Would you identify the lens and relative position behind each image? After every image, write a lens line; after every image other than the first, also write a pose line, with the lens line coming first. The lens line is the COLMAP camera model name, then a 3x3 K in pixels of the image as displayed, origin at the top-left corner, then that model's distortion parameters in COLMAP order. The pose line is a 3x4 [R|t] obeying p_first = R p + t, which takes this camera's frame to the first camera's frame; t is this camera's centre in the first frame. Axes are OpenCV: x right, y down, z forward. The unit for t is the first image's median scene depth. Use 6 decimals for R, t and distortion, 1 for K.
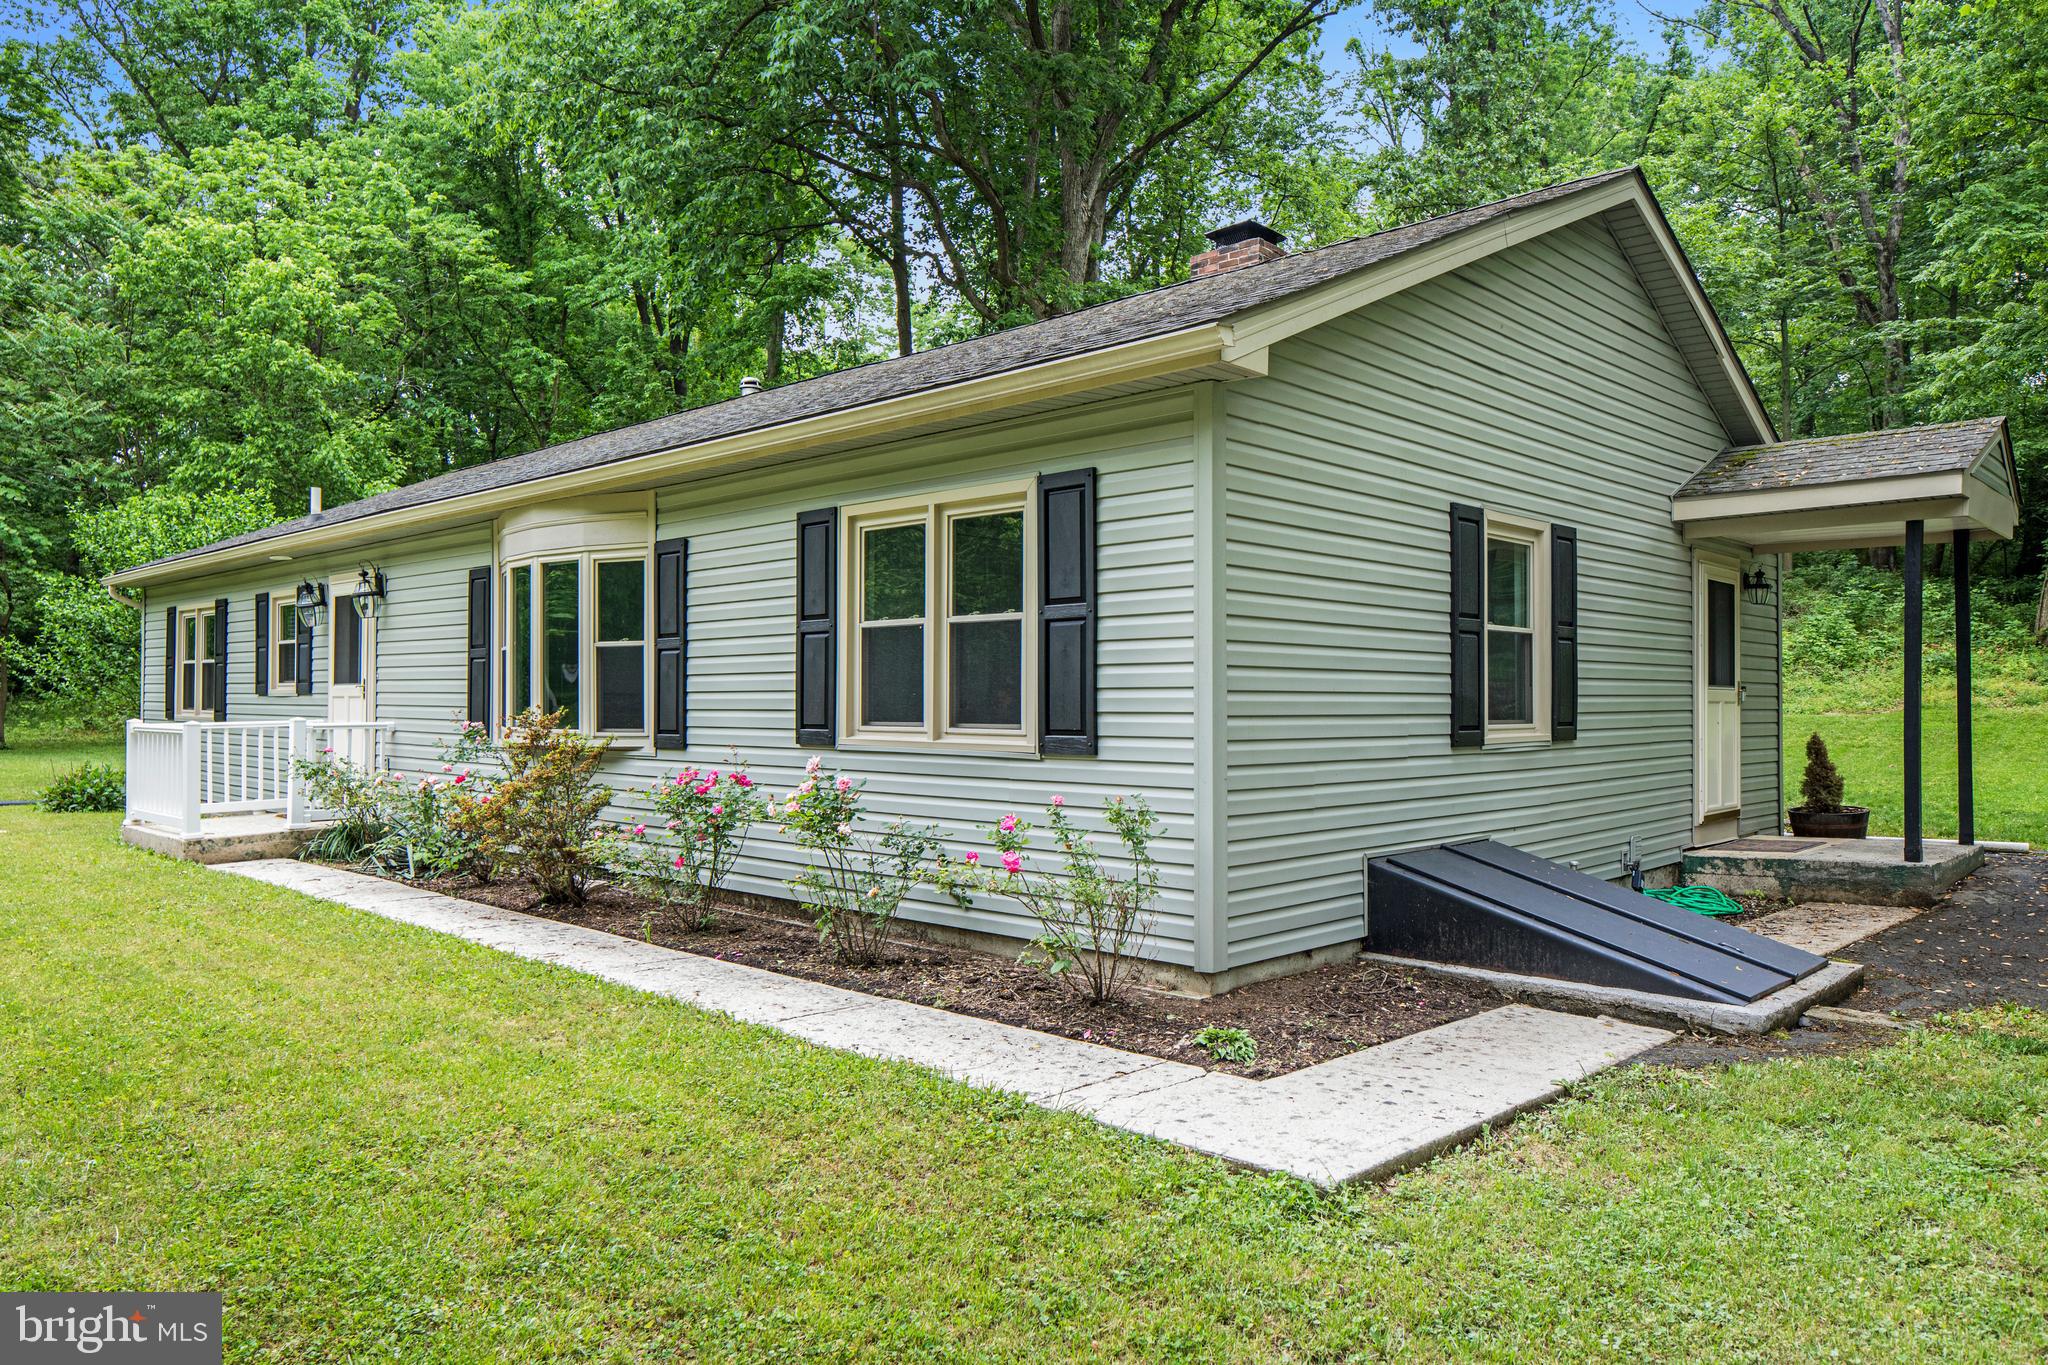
lens RADIAL K [[1389.2, 0, 1024.0], [0, 1389.2, 682.5], [0, 0, 1]] dist [-0.005813, 0.001502]
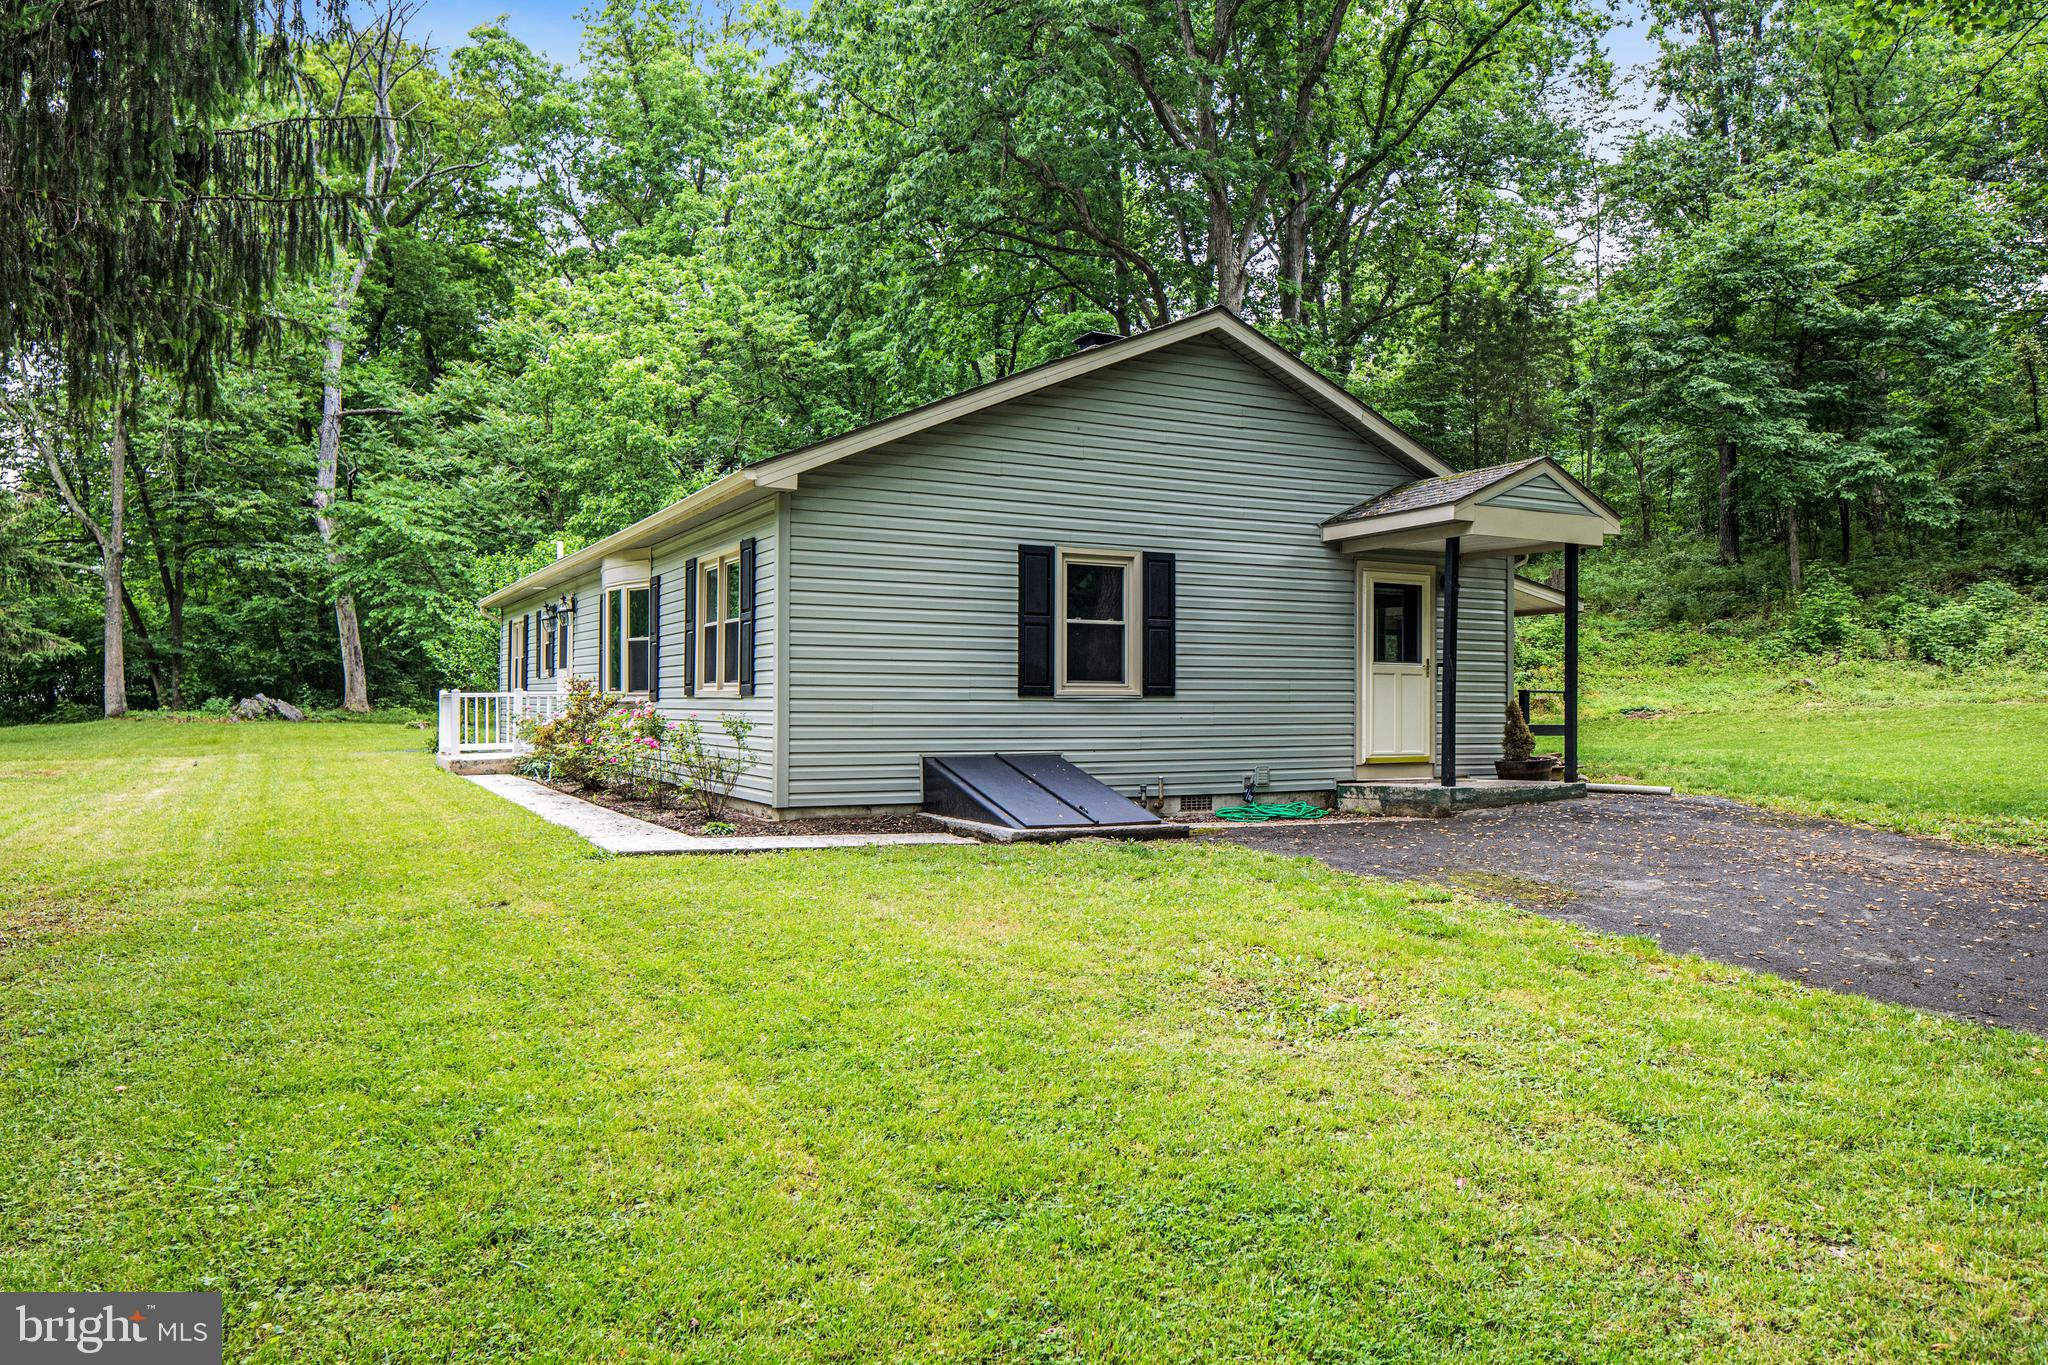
lens RADIAL K [[1389.2, 0, 1024.0], [0, 1389.2, 682.5], [0, 0, 1]] dist [-0.005813, 0.001502]
pose [[0.950457, -0.002363, -0.310847, 0.562650], [0.001736, 0.999996, -0.002294, 0.024204], [0.310852, 0.001640, 0.950457, -0.370406]]
